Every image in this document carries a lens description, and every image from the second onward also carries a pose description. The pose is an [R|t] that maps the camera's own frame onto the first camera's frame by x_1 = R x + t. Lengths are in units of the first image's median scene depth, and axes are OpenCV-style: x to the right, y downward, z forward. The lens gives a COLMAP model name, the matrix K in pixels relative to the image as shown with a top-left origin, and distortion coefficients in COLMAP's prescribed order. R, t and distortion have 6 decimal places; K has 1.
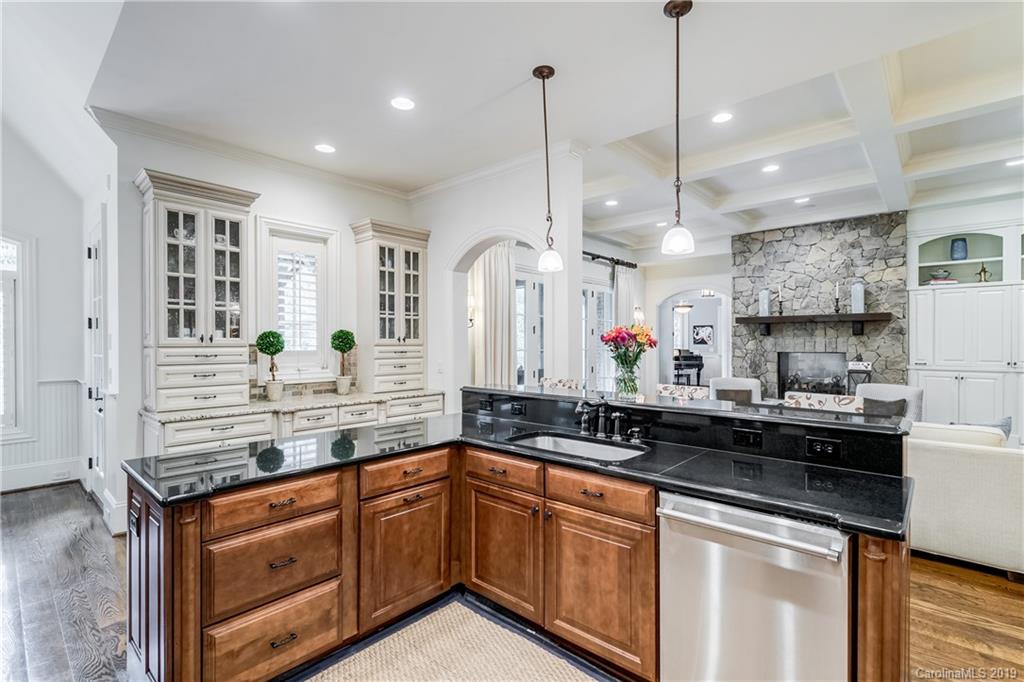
lens RADIAL K [[466.9, 0, 522.5], [0, 466.9, 337.6], [0, 0, 1]] dist [-0.005606, 0.001245]
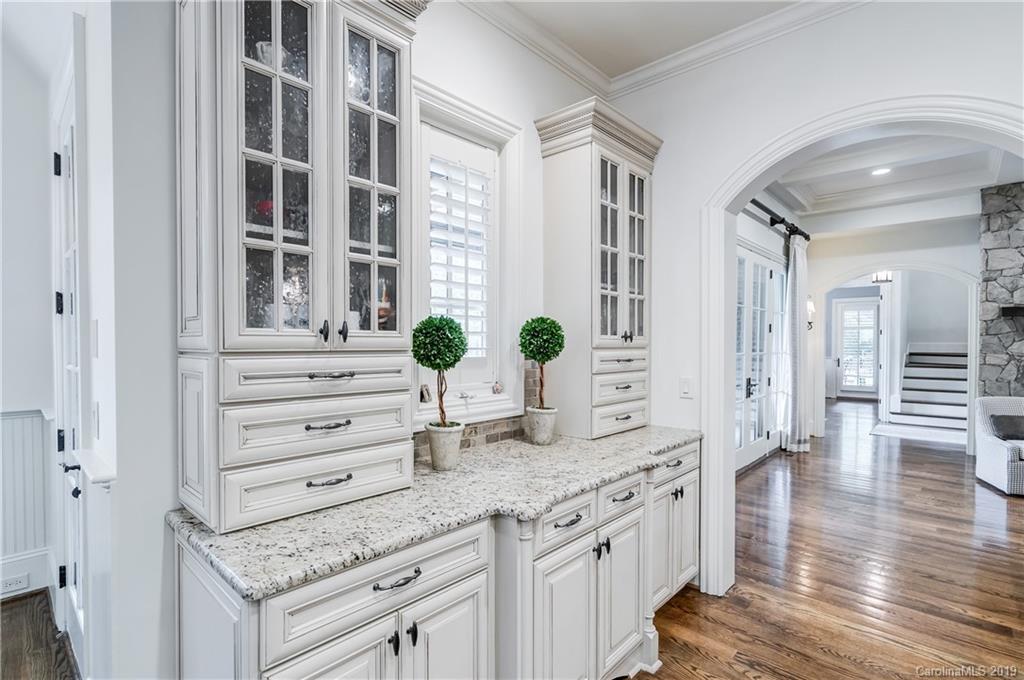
lens RADIAL K [[489.2, 0, 508.4], [0, 489.2, 342.7], [0, 0, 1]] dist [-0.000596, -0.000938]
pose [[0.999383, 0.002425, -0.035050, -0.418185], [-0.002076, 0.999948, 0.009987, 0.005666], [0.035072, -0.009908, 0.999336, 0.479930]]
